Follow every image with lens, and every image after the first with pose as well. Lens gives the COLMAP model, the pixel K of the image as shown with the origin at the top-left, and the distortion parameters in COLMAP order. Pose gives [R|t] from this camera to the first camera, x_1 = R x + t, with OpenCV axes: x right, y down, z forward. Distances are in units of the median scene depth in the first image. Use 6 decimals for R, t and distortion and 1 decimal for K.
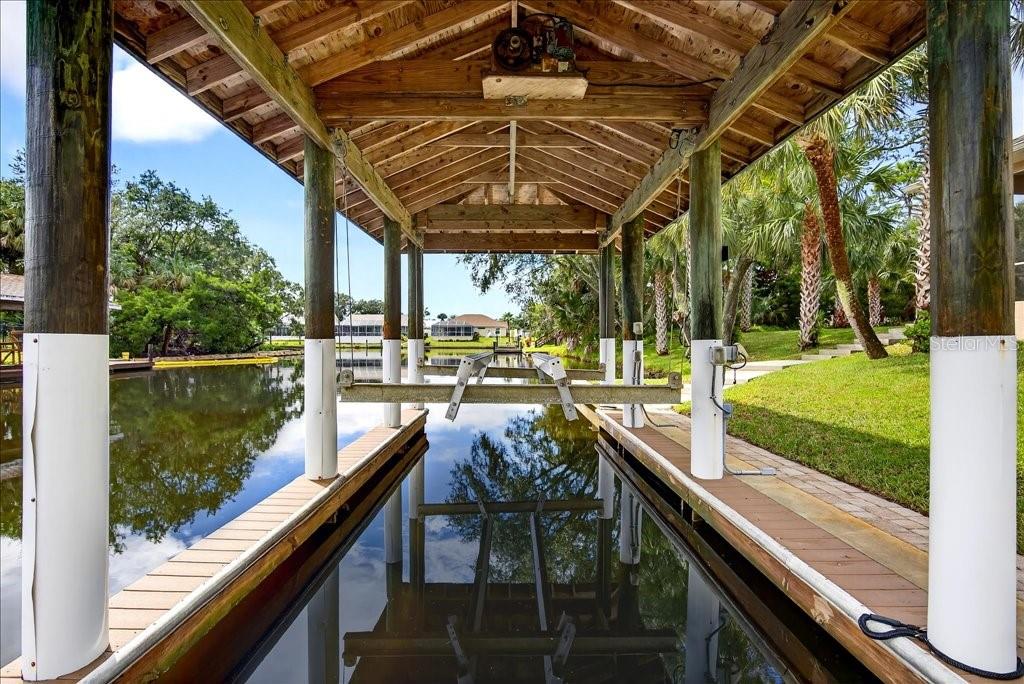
lens RADIAL K [[477.0, 0, 515.0], [0, 477.0, 355.5], [0, 0, 1]] dist [-0.039277, 0.024960]
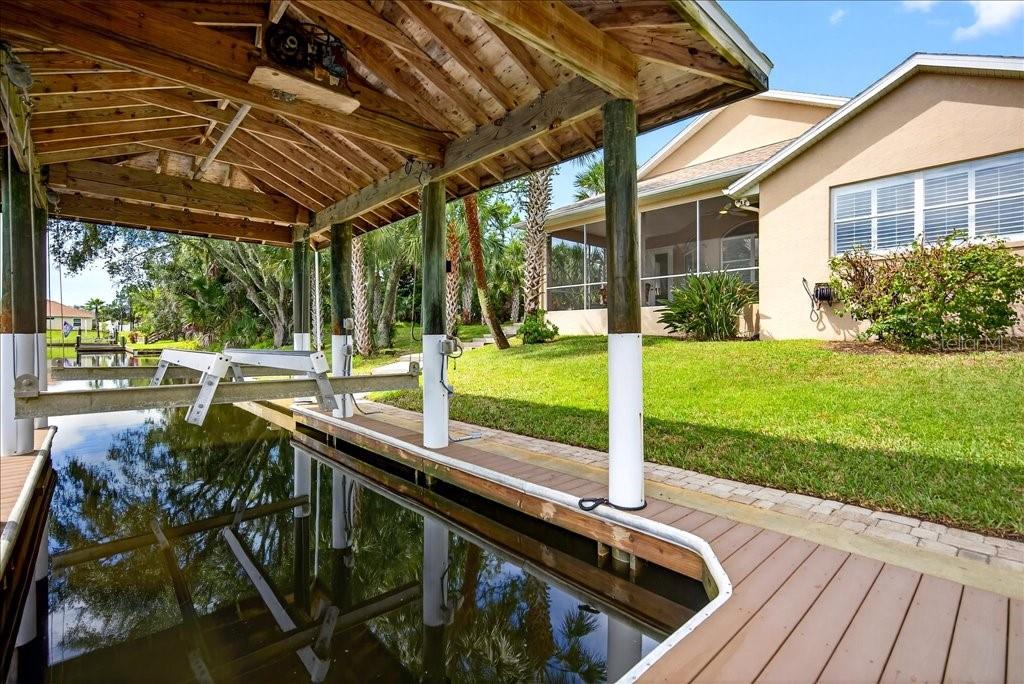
lens RADIAL K [[467.6, 0, 512.0], [0, 467.6, 342.0], [0, 0, 1]] dist [-0.015687, 0.000810]
pose [[0.747563, -0.007825, 0.664145, -0.154222], [0.019098, 0.999770, -0.009717, 0.000714], [-0.663916, 0.019948, 0.747541, -0.025486]]
